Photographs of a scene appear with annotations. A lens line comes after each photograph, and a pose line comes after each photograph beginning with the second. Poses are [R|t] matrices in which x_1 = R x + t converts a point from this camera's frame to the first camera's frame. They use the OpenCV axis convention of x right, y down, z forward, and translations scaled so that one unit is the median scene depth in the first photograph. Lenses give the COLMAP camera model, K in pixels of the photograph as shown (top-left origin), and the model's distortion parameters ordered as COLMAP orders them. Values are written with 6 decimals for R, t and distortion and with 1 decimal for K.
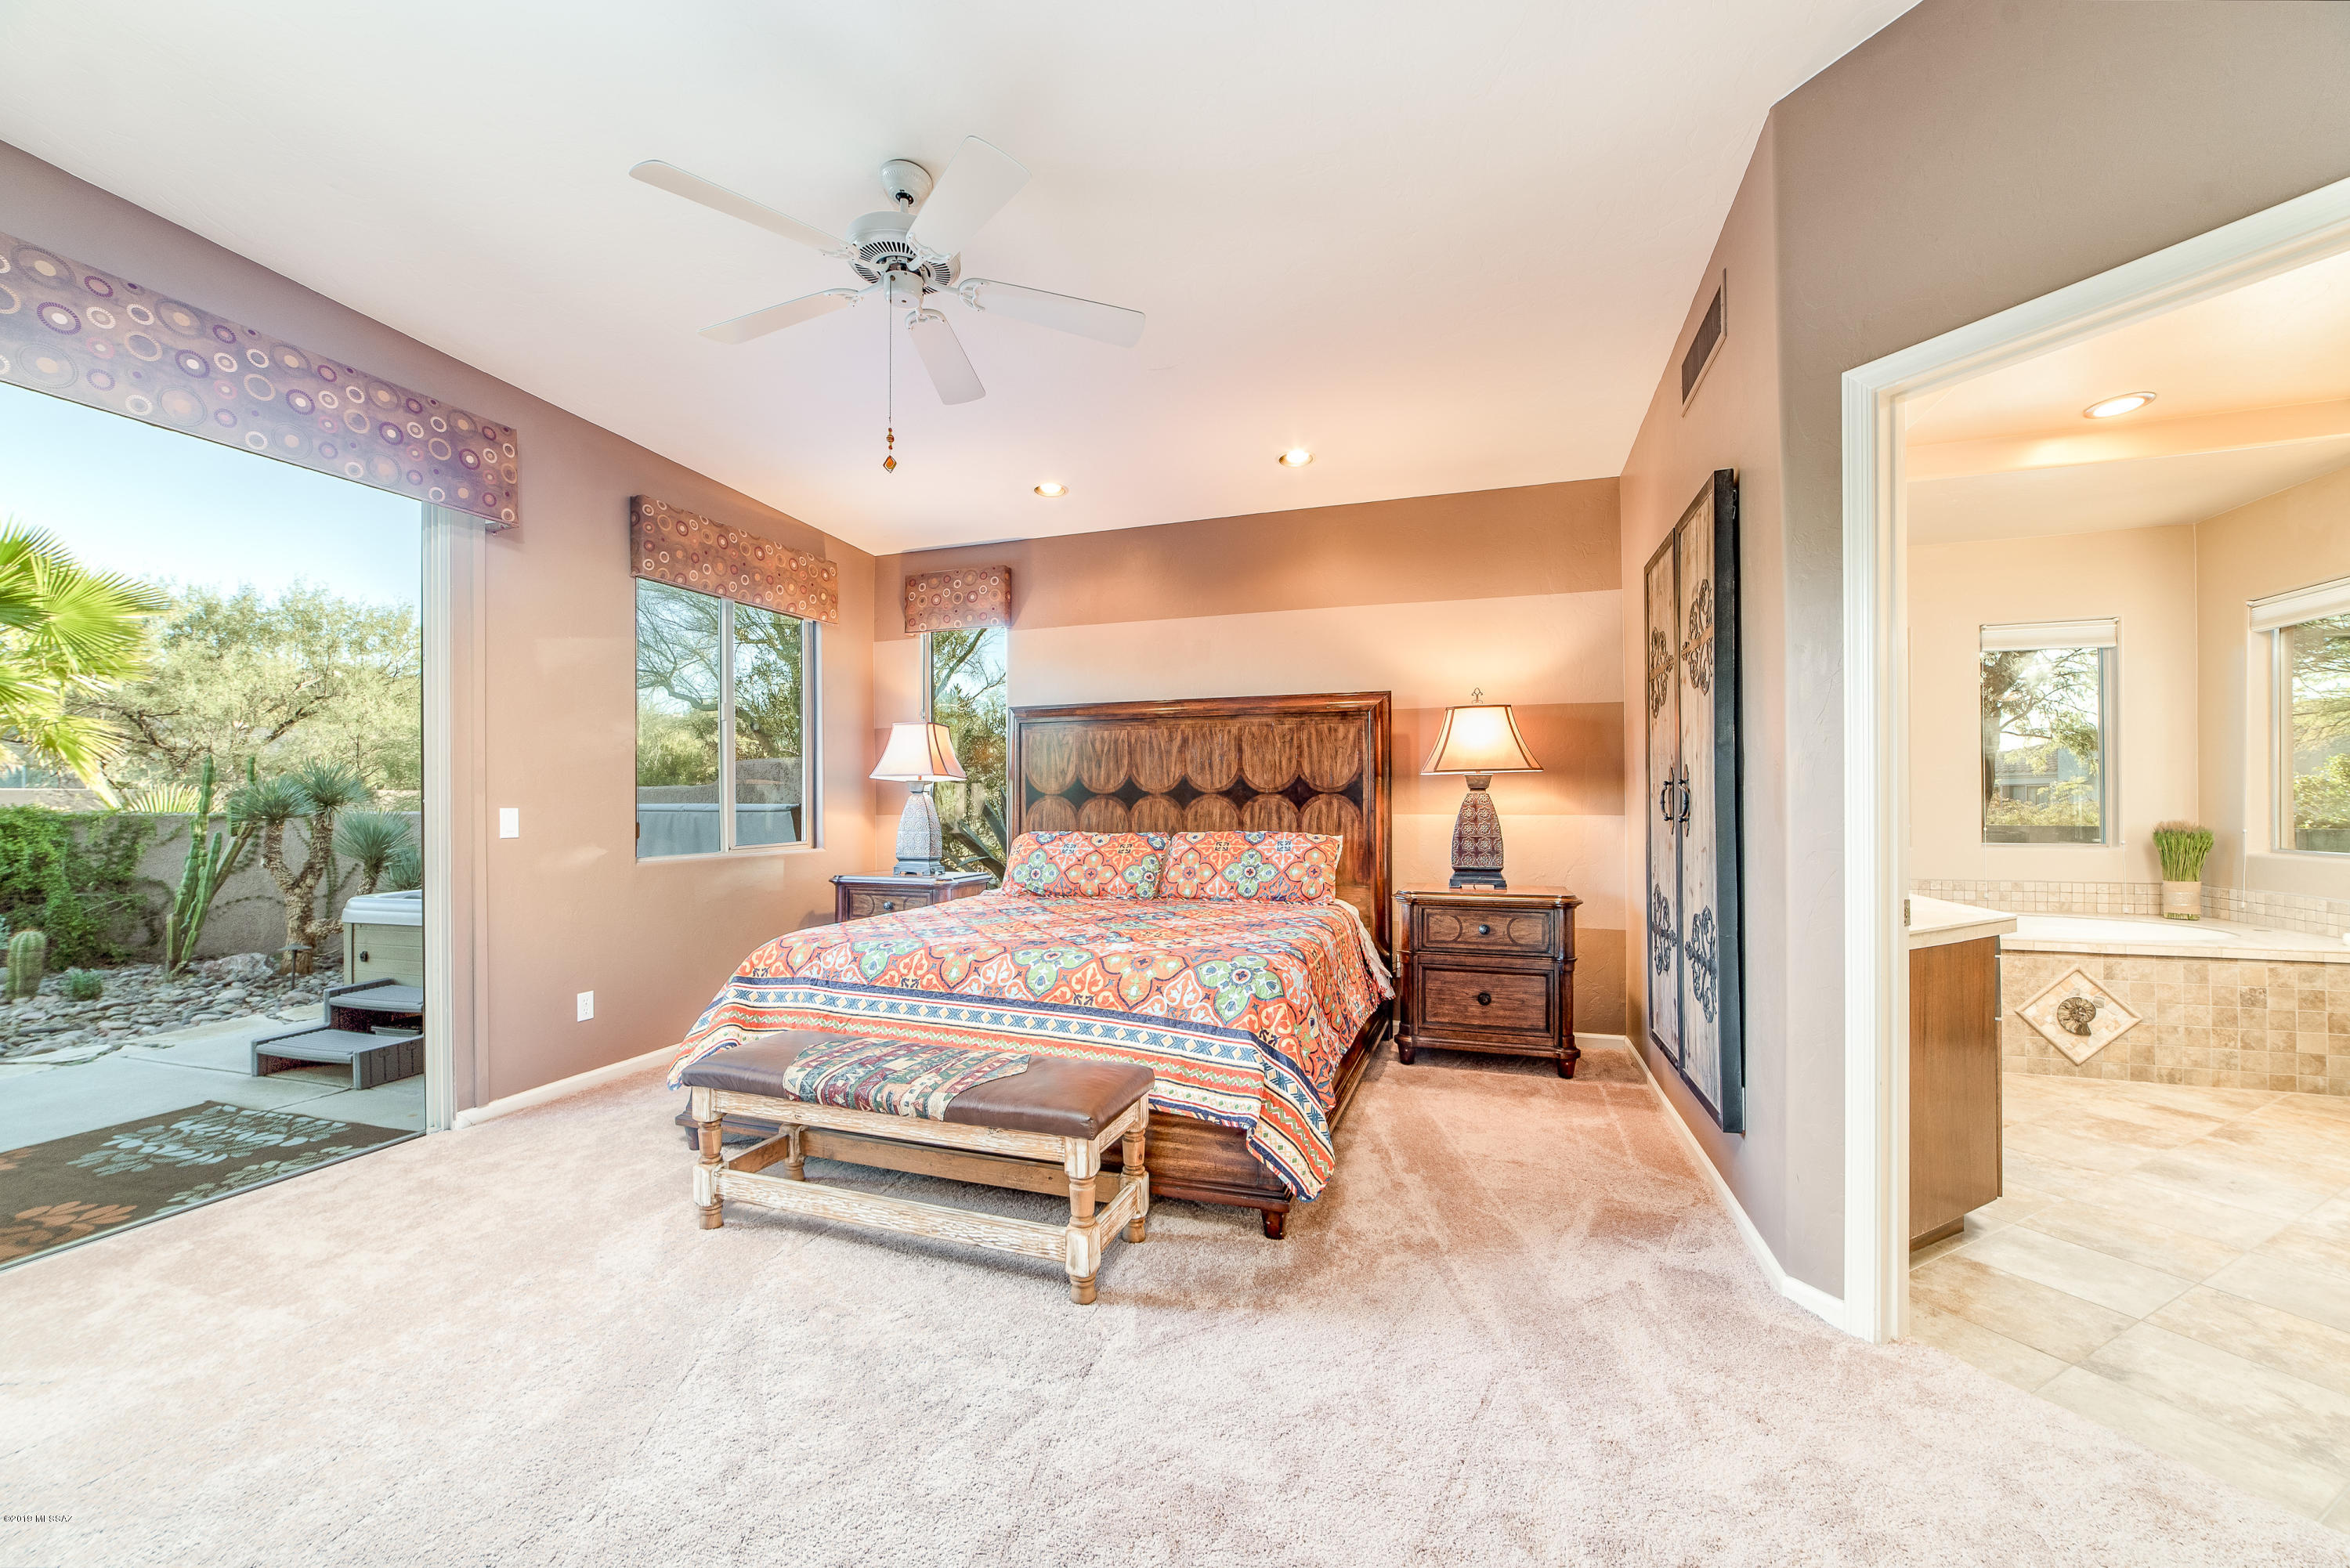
lens RADIAL K [[915.5, 0, 1168.4], [0, 915.5, 791.6], [0, 0, 1]] dist [-0.007989, 0.003441]
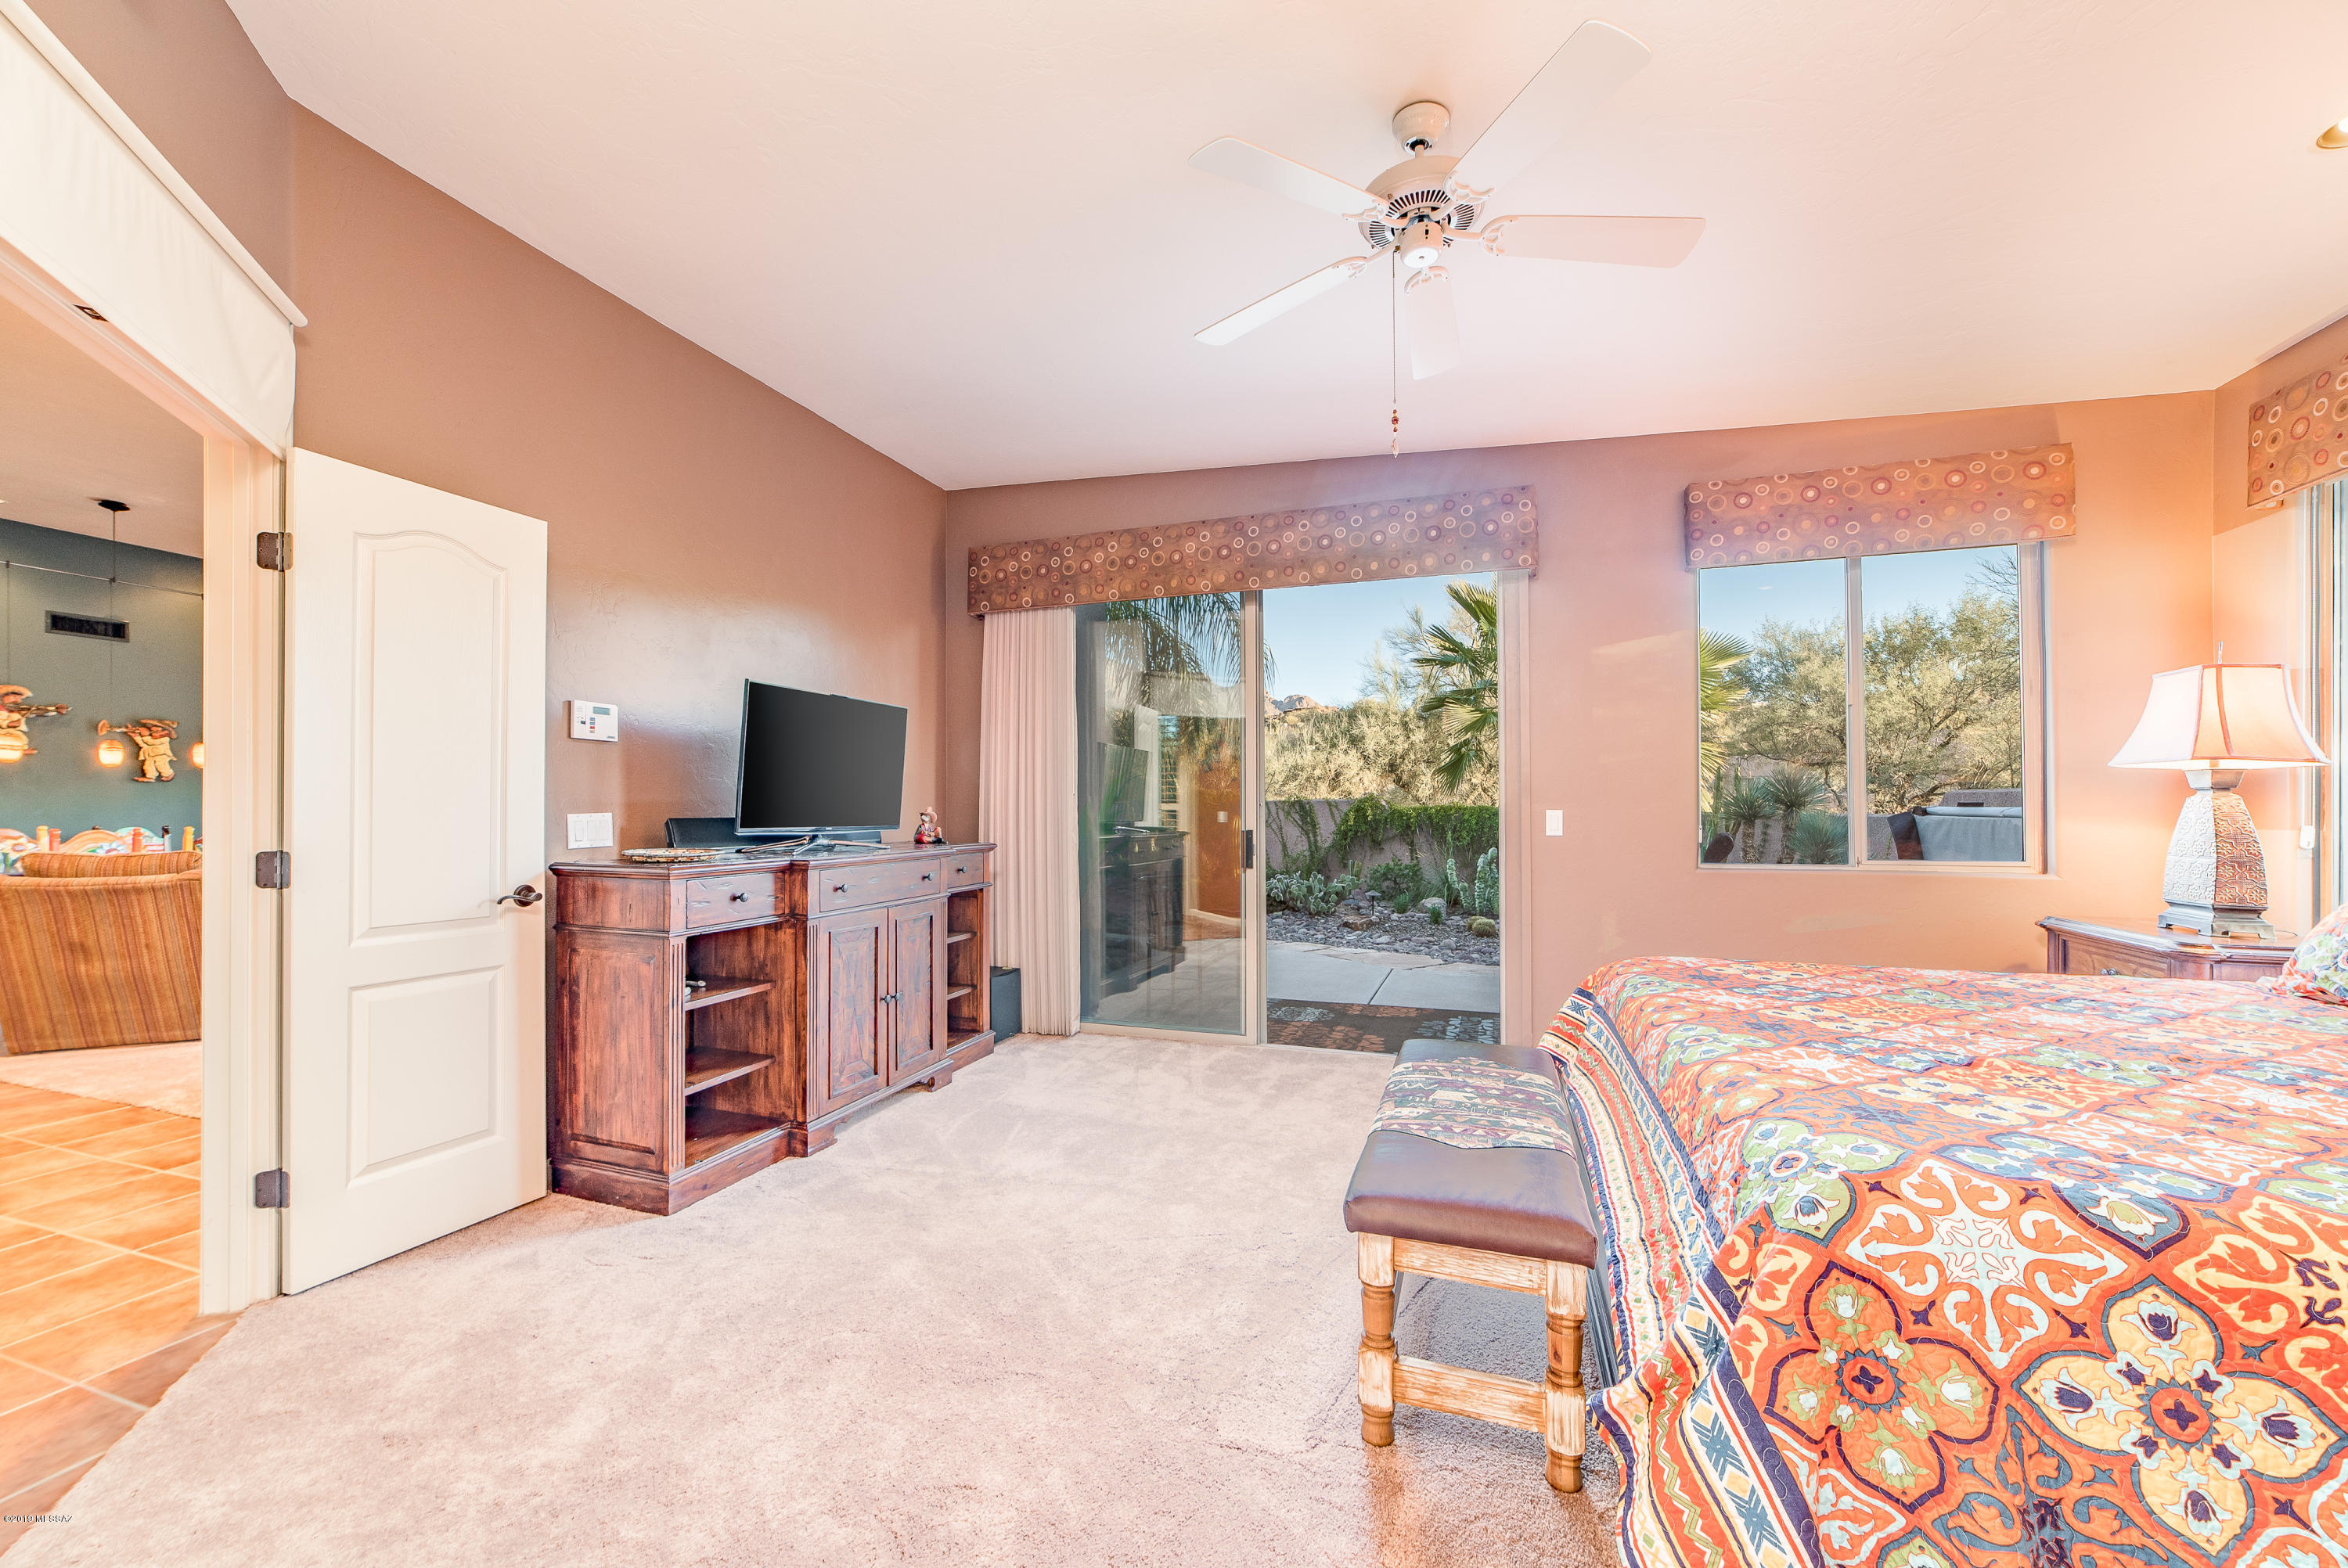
lens RADIAL K [[914.6, 0, 1175.9], [0, 914.6, 802.5], [0, 0, 1]] dist [-0.007989, 0.003441]
pose [[-0.006661, -0.001223, -0.999977, 0.434231], [0.009715, 0.999952, -0.001288, 0.005563], [0.999931, -0.009724, -0.006649, 0.526547]]
